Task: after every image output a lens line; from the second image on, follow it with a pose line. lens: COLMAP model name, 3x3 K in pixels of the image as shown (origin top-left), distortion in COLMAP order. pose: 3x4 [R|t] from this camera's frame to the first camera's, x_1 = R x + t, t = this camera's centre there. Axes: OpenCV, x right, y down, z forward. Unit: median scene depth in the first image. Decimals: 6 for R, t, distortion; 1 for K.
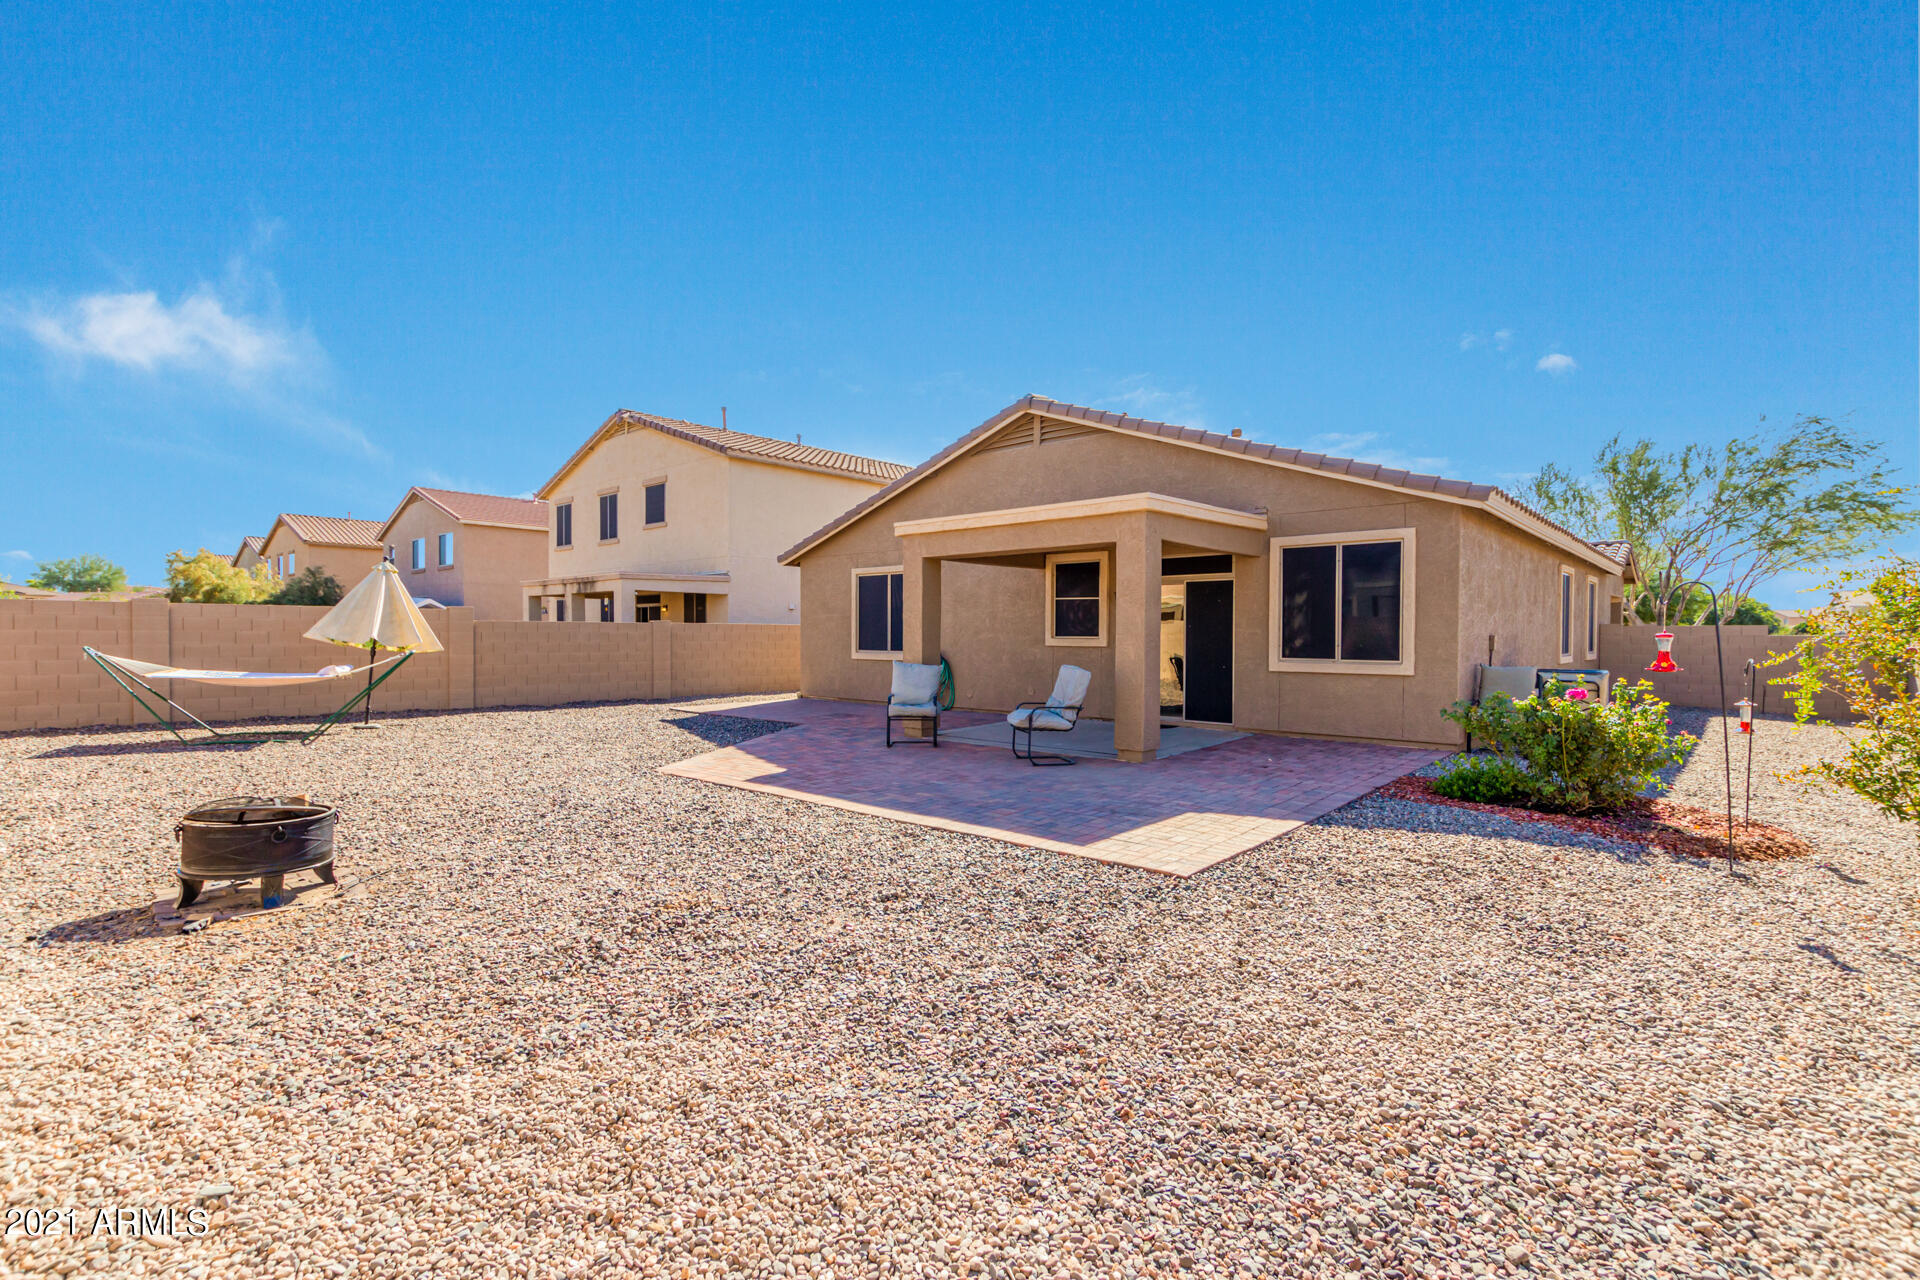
lens RADIAL K [[890.8, 0, 952.3], [0, 890.8, 635.1], [0, 0, 1]] dist [-0.000153, -0.000270]
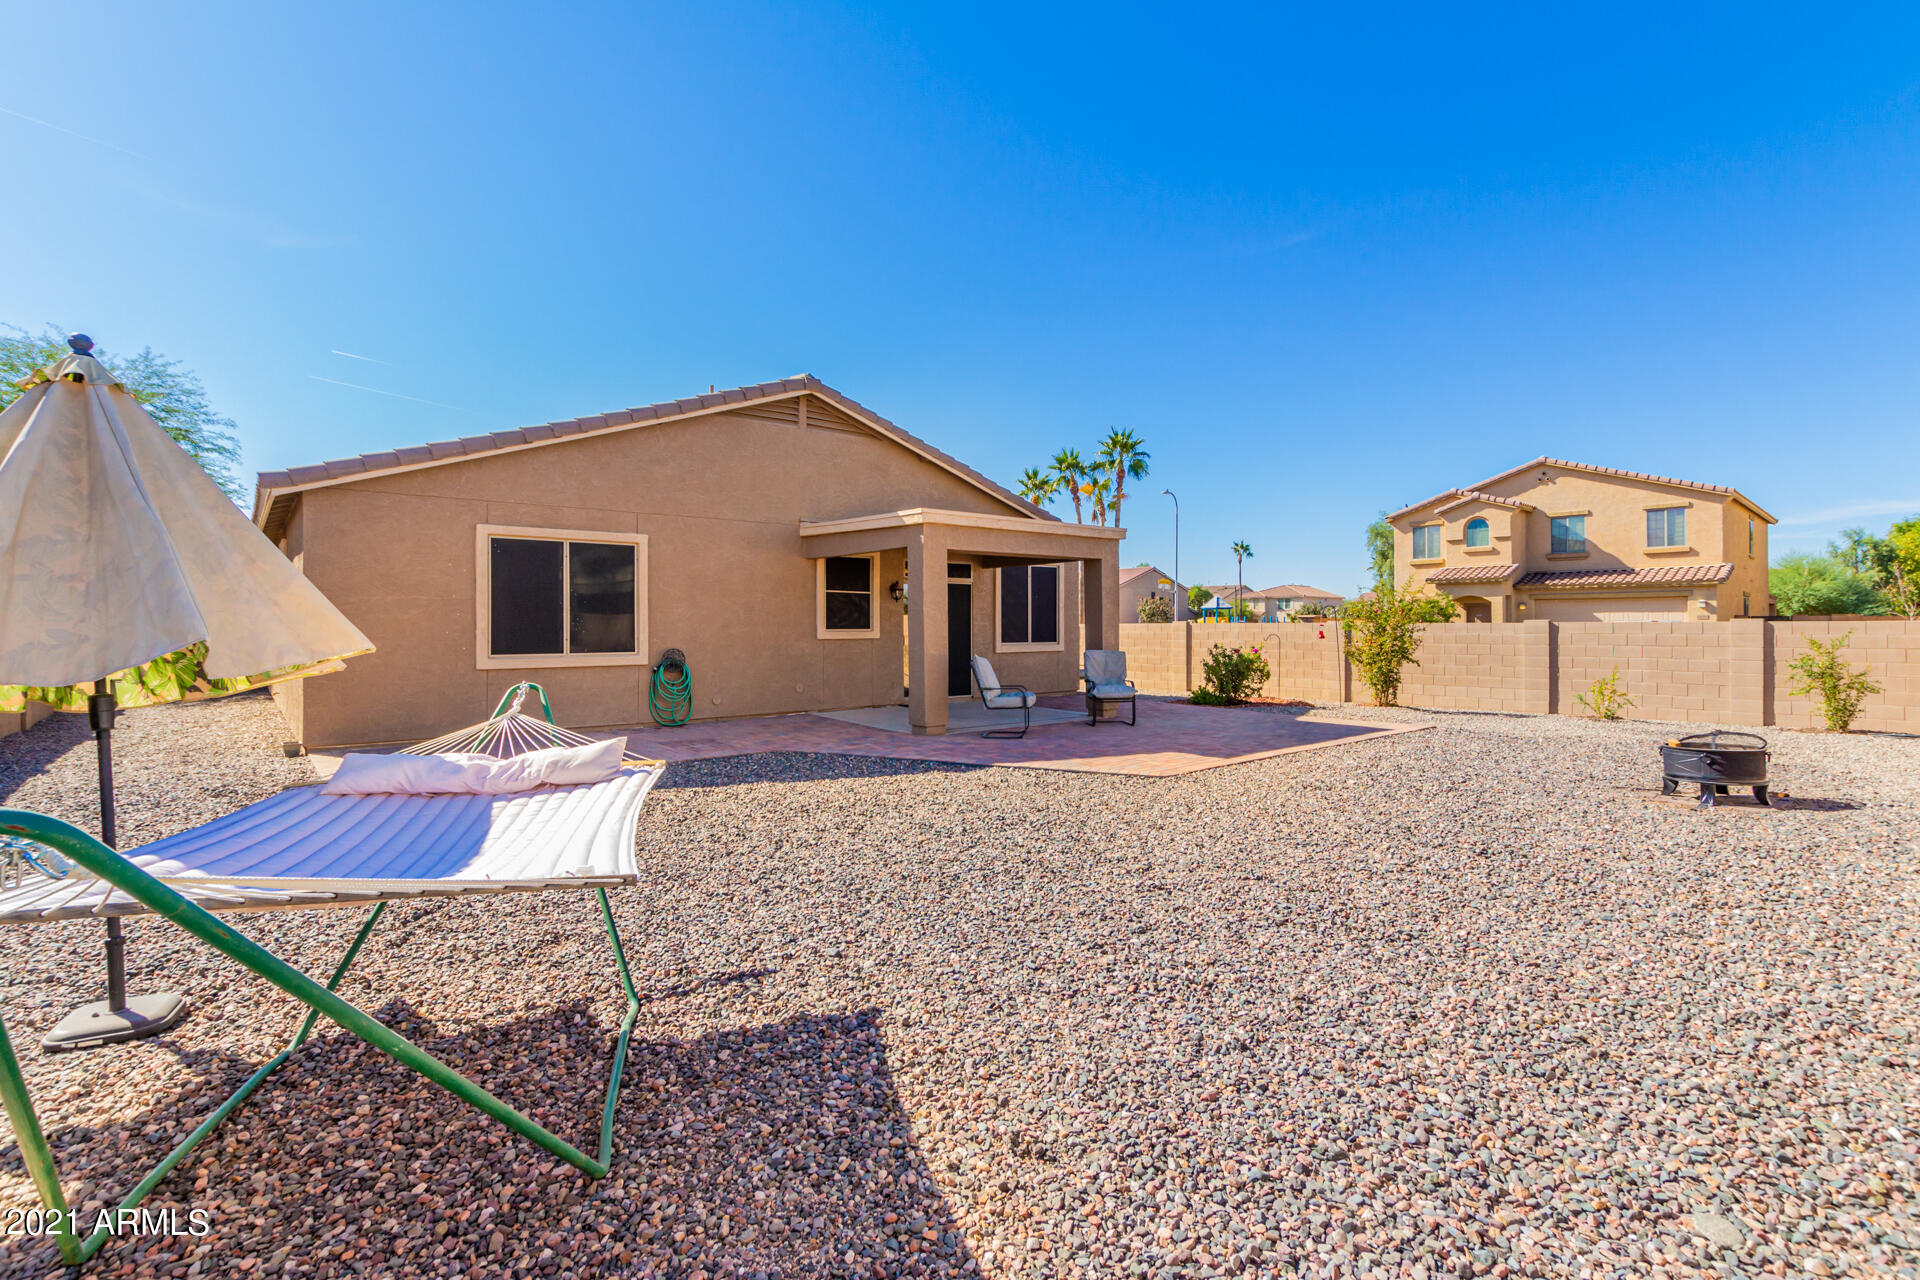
lens RADIAL K [[890.8, 0, 952.3], [0, 890.8, 635.1], [0, 0, 1]] dist [-0.000153, -0.000270]
pose [[0.159113, -0.008617, 0.987223, -0.868450], [0.011299, 0.999912, 0.006907, 0.003063], [-0.987196, 0.010056, 0.159197, 0.731904]]
